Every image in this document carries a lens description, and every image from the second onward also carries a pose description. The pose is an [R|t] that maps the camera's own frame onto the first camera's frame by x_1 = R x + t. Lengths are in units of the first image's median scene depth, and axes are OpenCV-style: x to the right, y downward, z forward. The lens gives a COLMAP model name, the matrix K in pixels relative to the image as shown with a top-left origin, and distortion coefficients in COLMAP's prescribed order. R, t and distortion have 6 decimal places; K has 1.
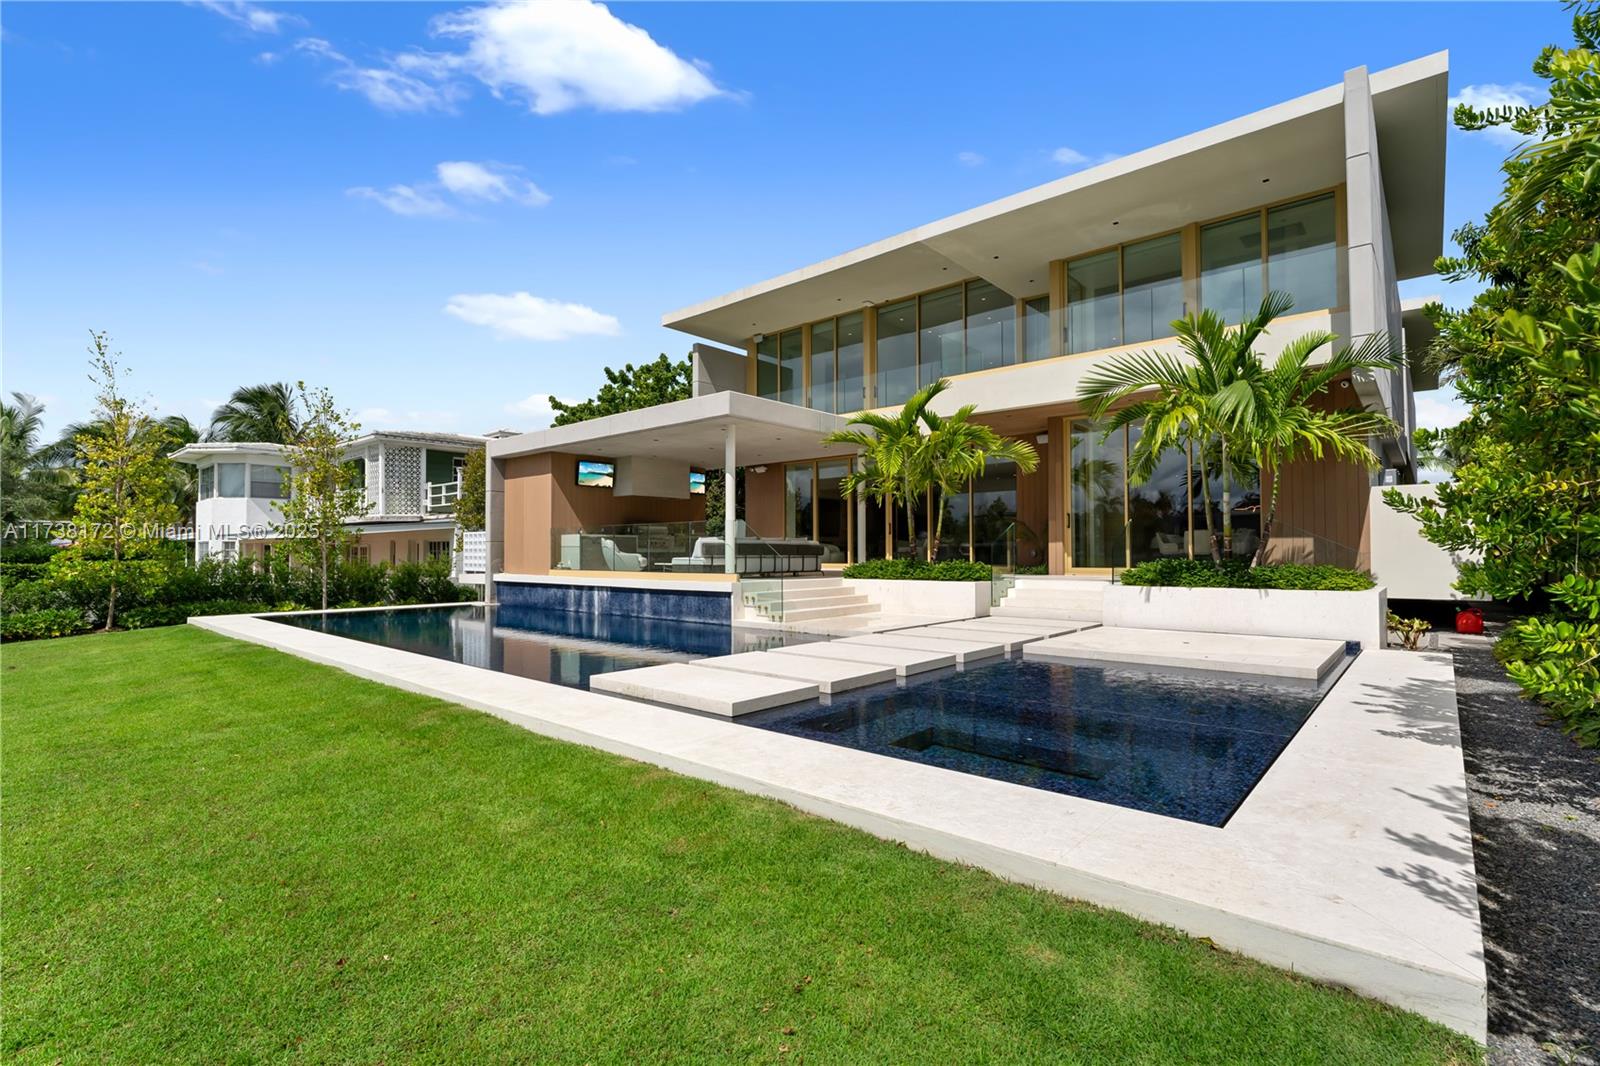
lens RADIAL K [[729.6, 0, 805.3], [0, 729.6, 529.0], [0, 0, 1]] dist [-0.001530, -0.000084]
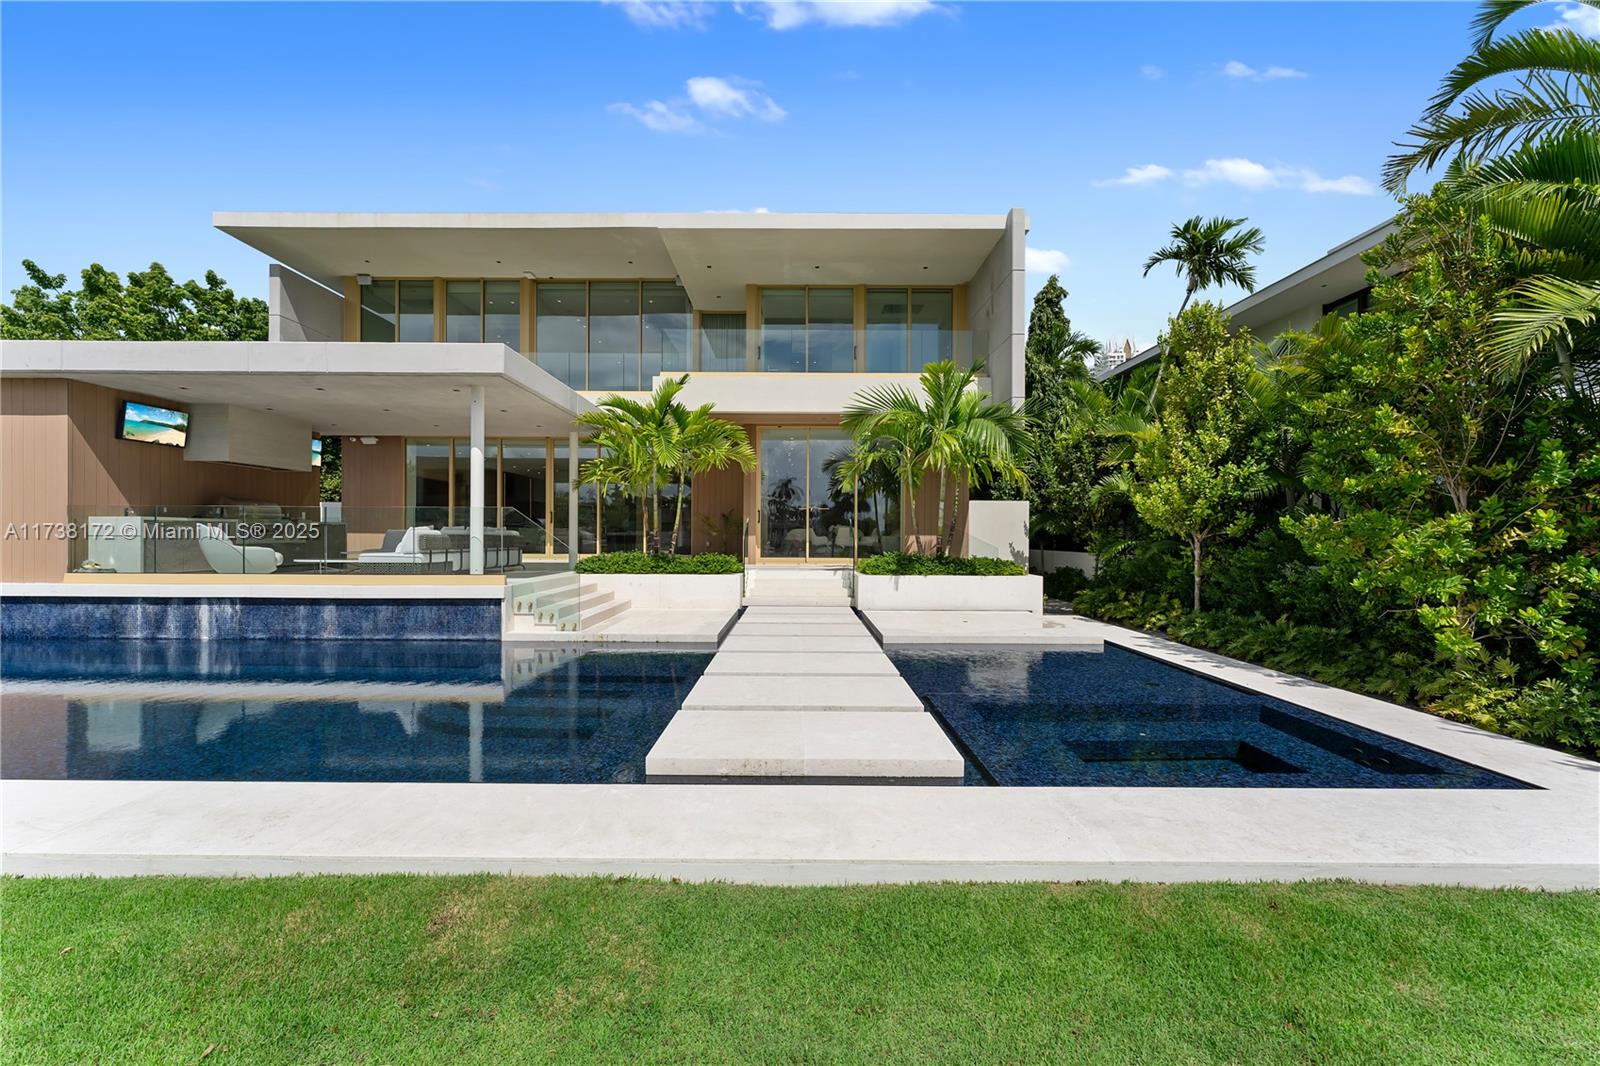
lens RADIAL K [[632.2, 0, 792.3], [0, 632.2, 530.8], [0, 0, 1]] dist [0.000125, -0.000161]
pose [[0.759457, 0.012079, 0.650445, -0.244701], [-0.028150, 0.999501, 0.014307, -0.004789], [-0.649948, -0.029176, 0.759418, 0.216095]]
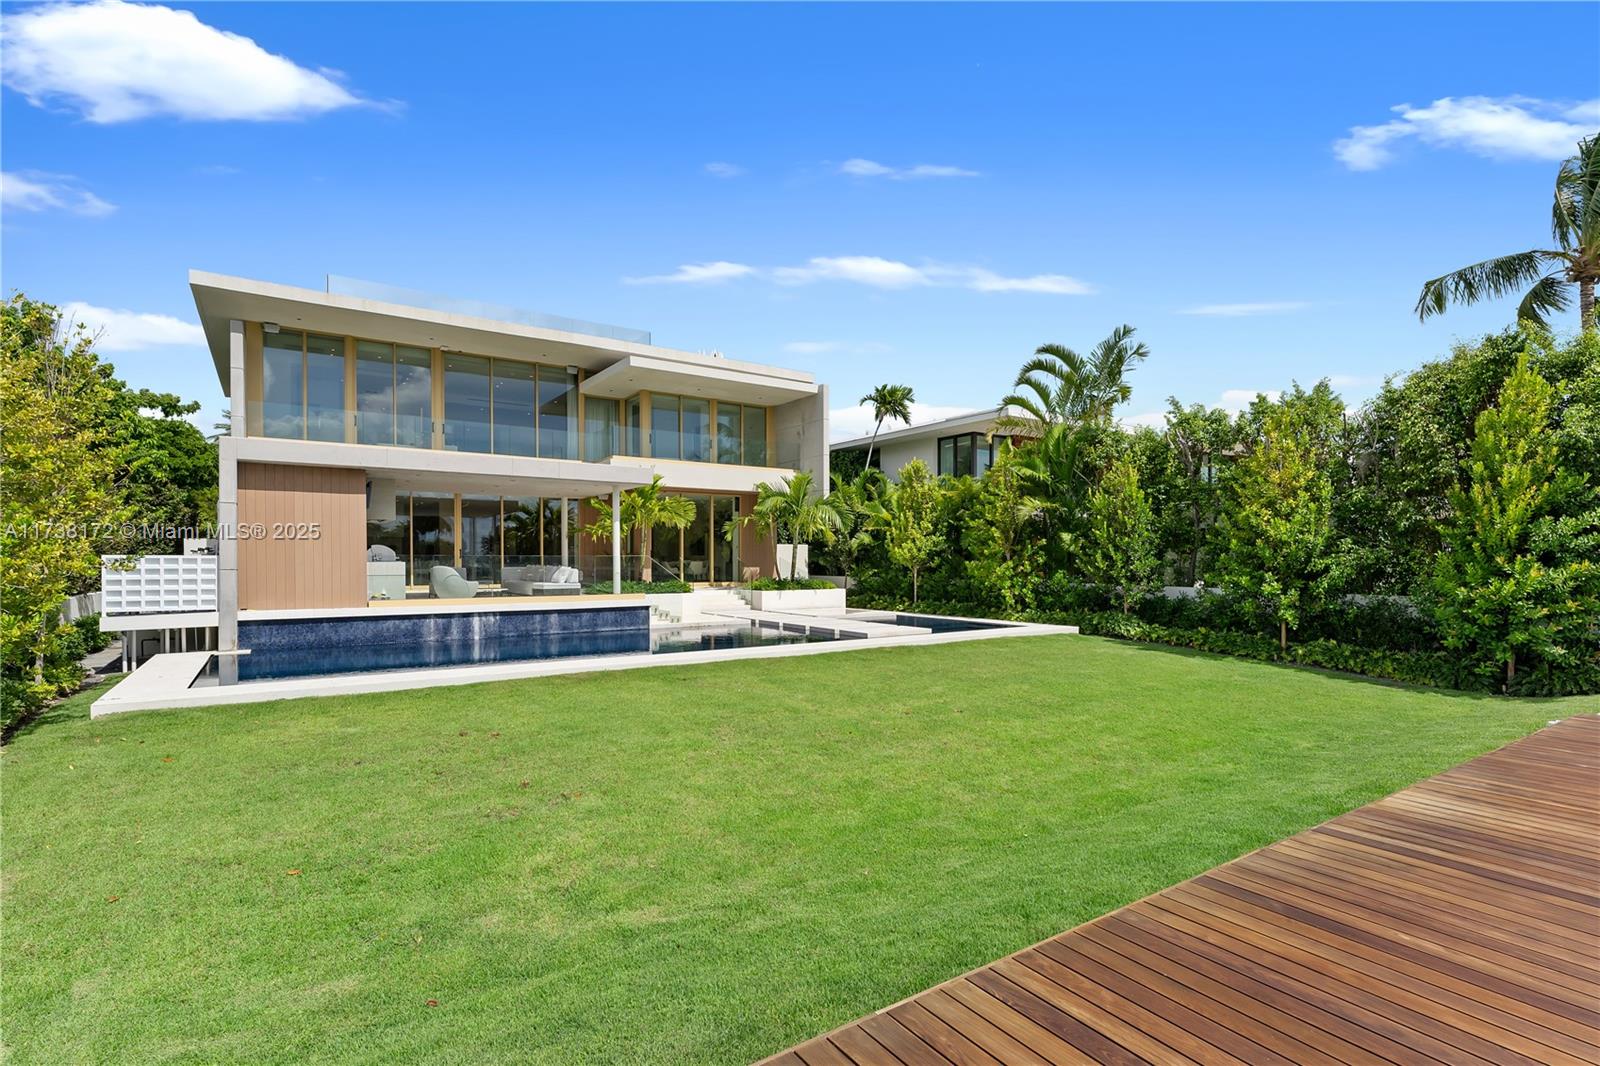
lens RADIAL K [[752.7, 0, 791.7], [0, 752.7, 559.4], [0, 0, 1]] dist [0.000196, -0.000017]
pose [[0.269089, 0.004919, 0.963103, -1.164119], [-0.030310, 0.999535, 0.003364, -0.015888], [-0.962638, -0.030097, 0.269113, 0.255479]]
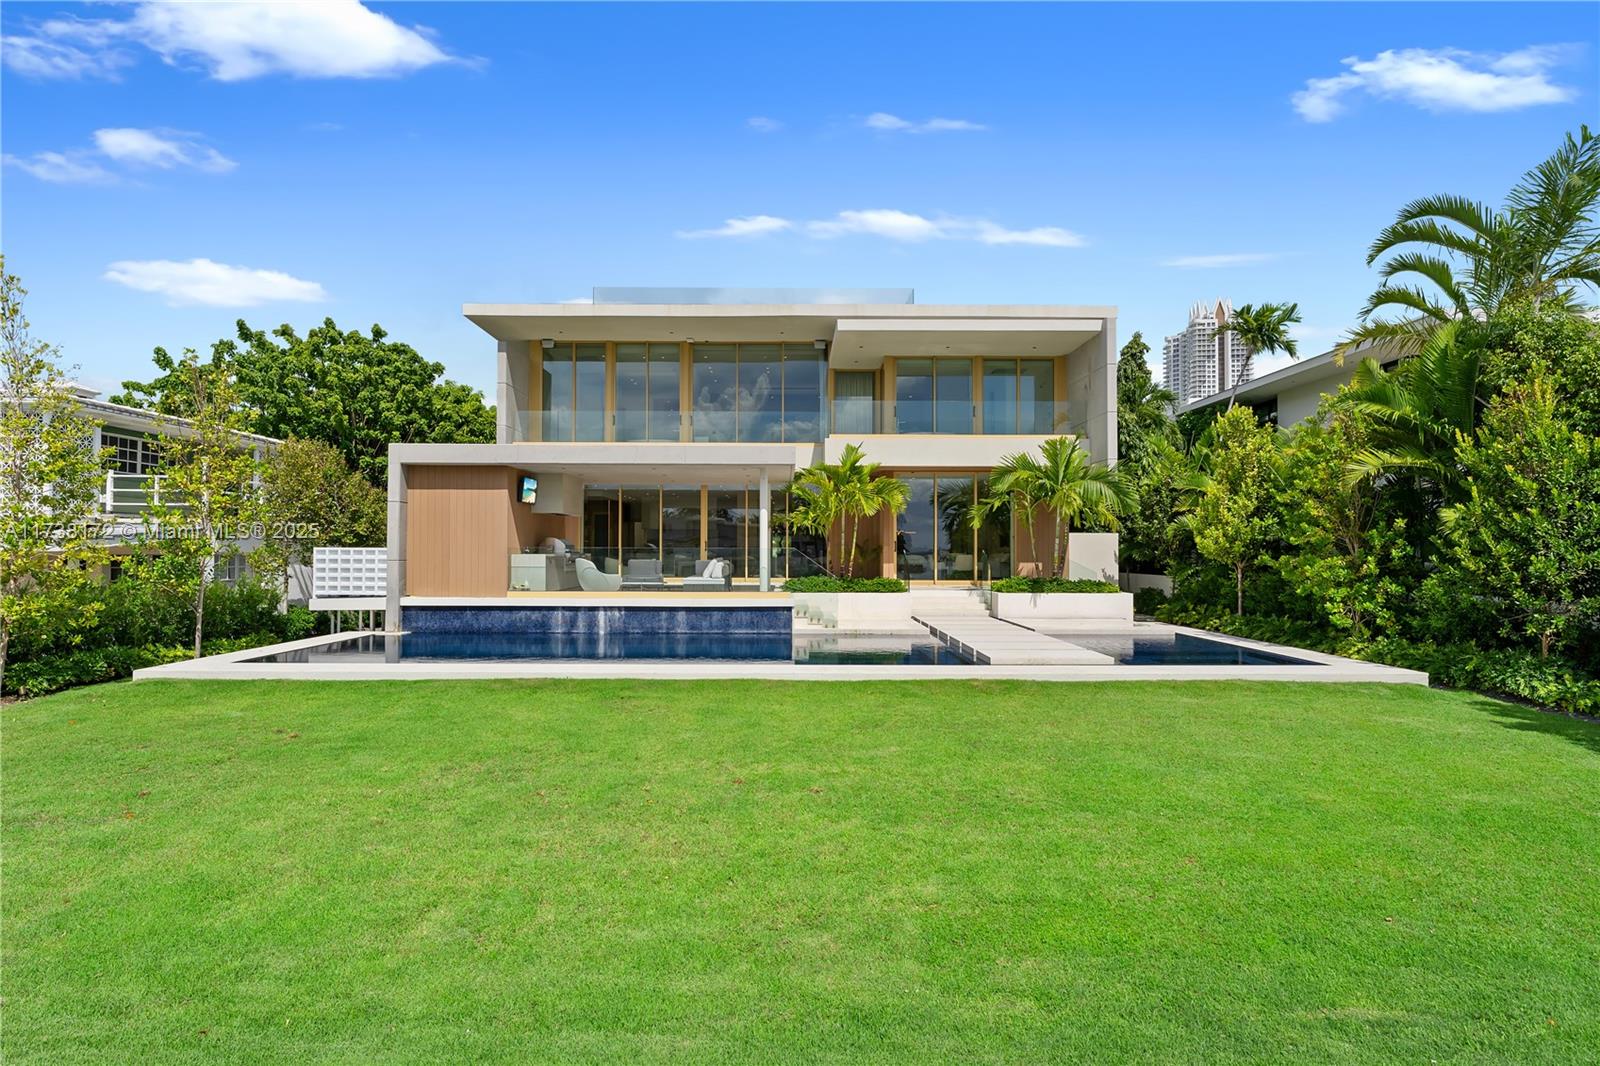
lens RADIAL K [[821.9, 0, 800.0], [0, 821.9, 533.0], [0, 0, 1]] dist [-0.001171, -0.000449]
pose [[0.754208, 0.021642, 0.656279, -0.801387], [-0.026040, 0.999656, -0.003040, -0.027874], [-0.656119, -0.014797, 0.754512, -0.052492]]
